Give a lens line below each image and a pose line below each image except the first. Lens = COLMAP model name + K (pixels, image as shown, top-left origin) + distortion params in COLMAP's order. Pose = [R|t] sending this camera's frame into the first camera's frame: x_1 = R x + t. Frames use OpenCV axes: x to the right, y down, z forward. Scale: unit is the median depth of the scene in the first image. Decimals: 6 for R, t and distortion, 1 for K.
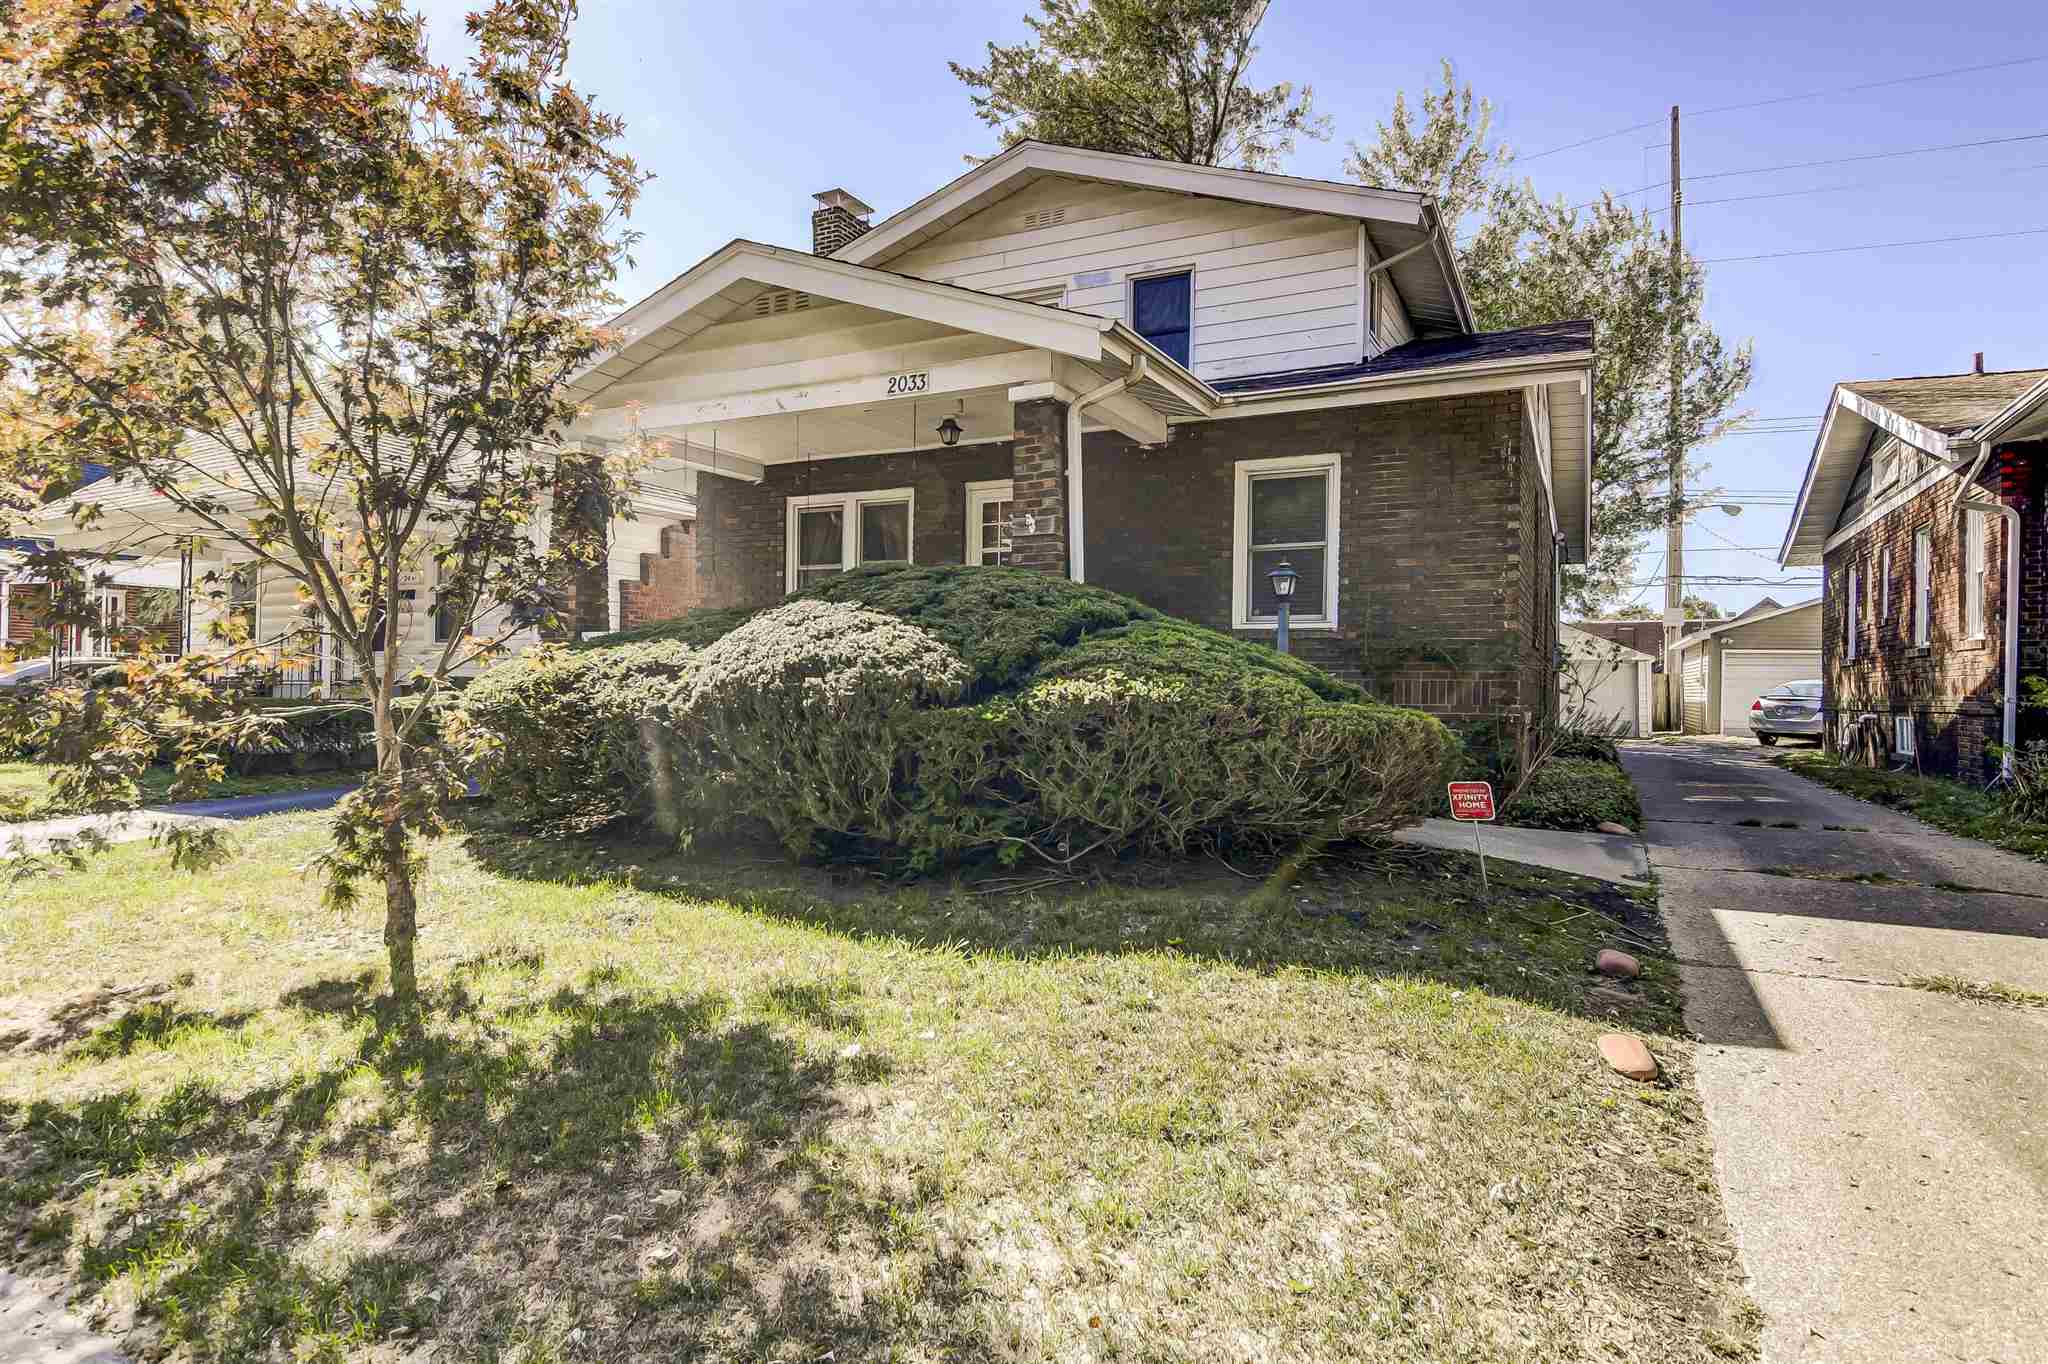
lens RADIAL K [[1115.5, 0, 1025.3], [0, 1115.5, 677.7], [0, 0, 1]] dist [0.001276, 0.000031]
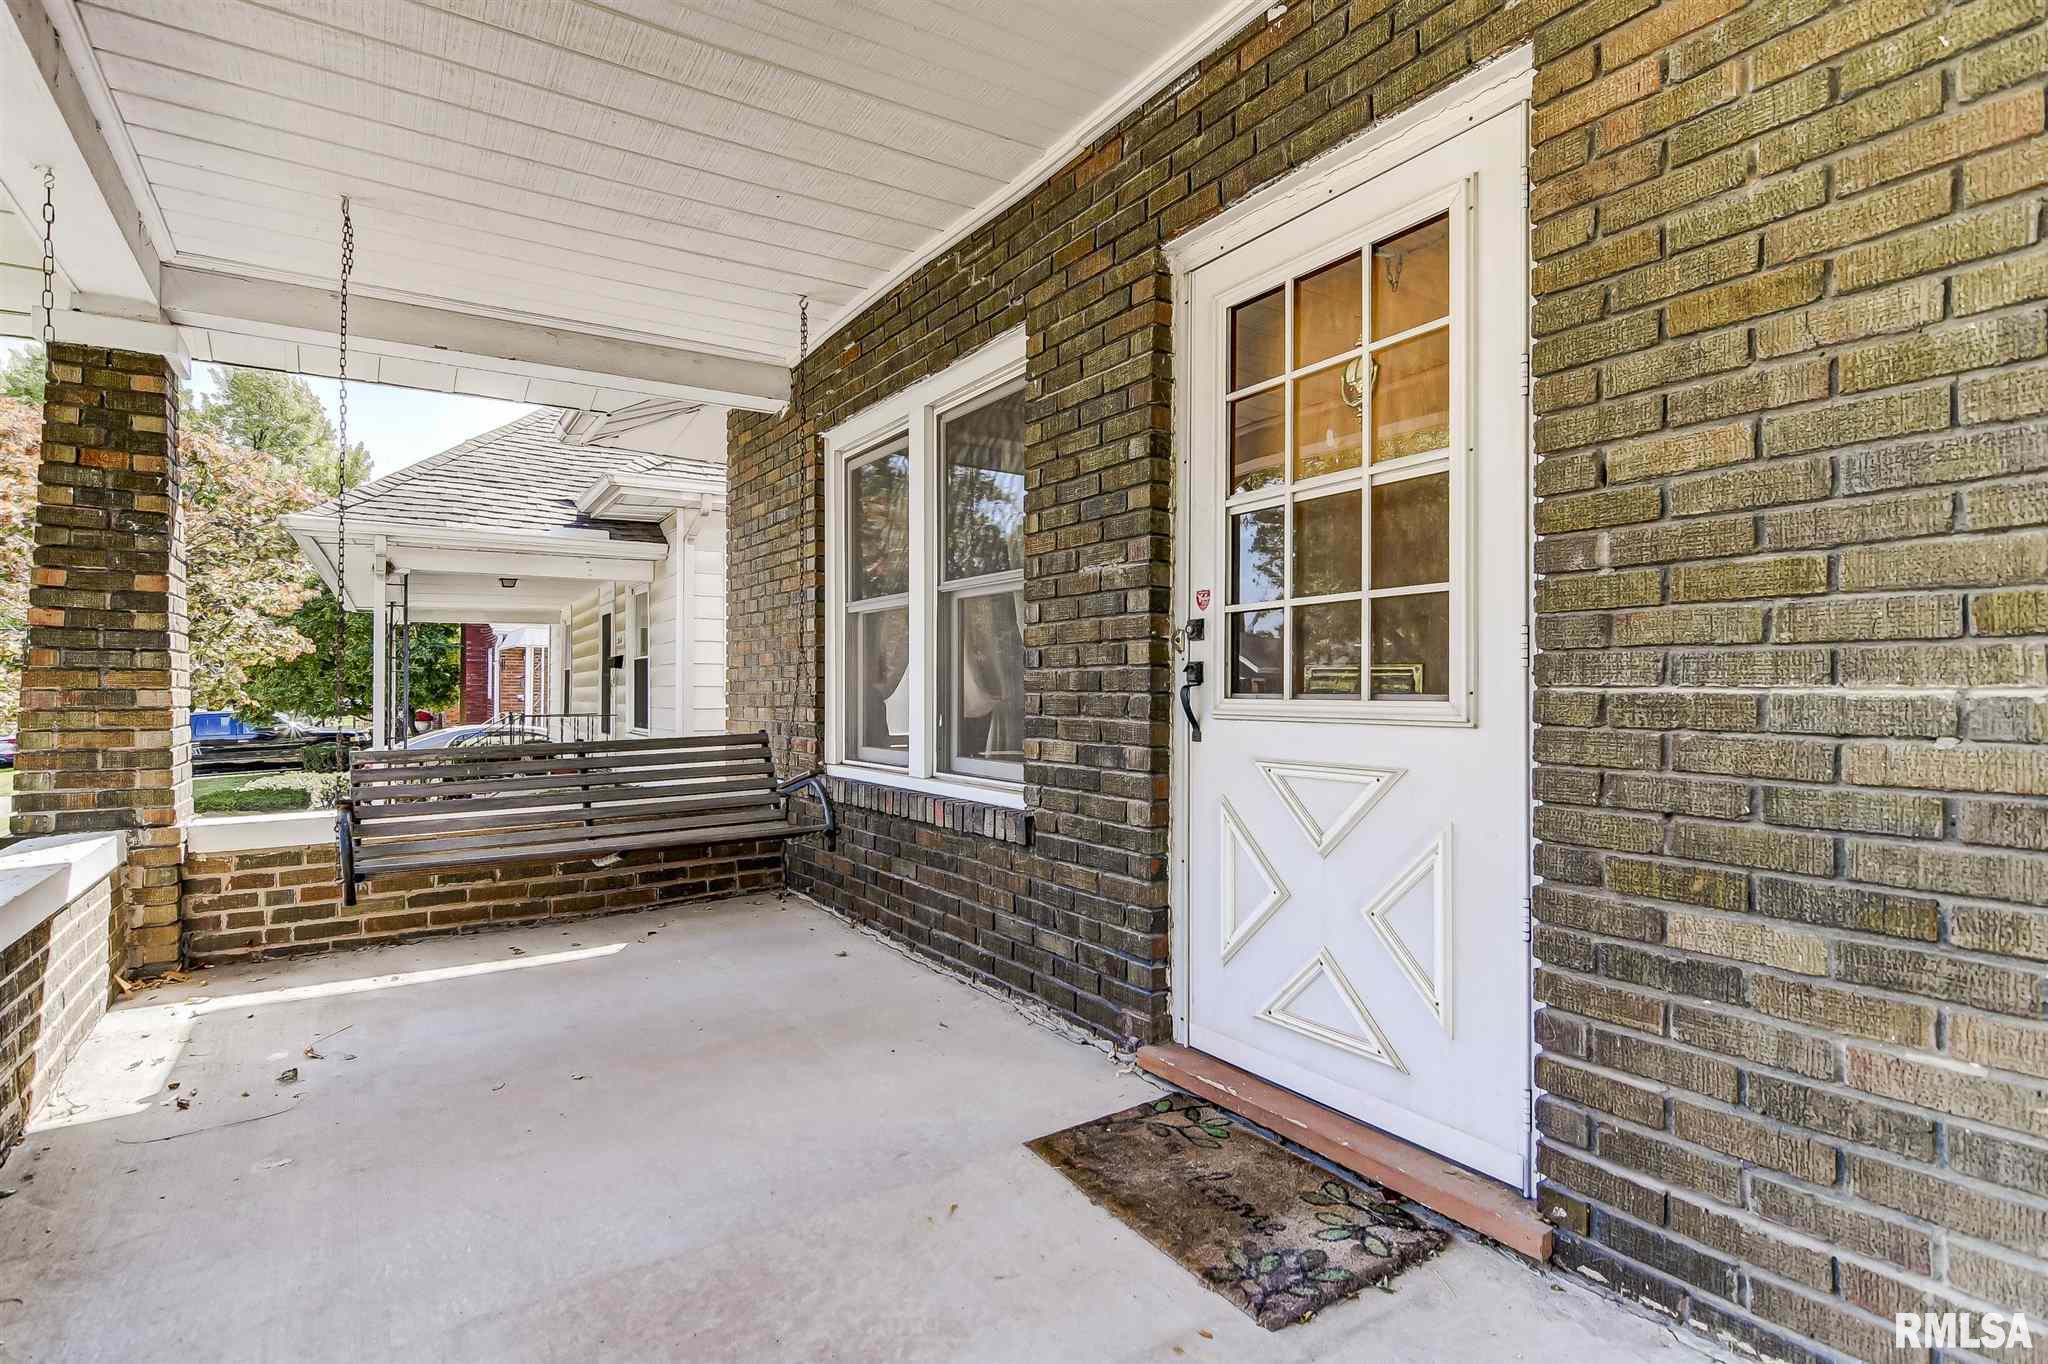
lens RADIAL K [[989.6, 0, 1018.7], [0, 989.6, 683.1], [0, 0, 1]] dist [0.012724, -0.004477]
pose [[0.868391, -0.006104, -0.495842, 0.029224], [0.000459, 0.999934, -0.011506, -0.073492], [0.495880, 0.009764, 0.868336, 0.793376]]
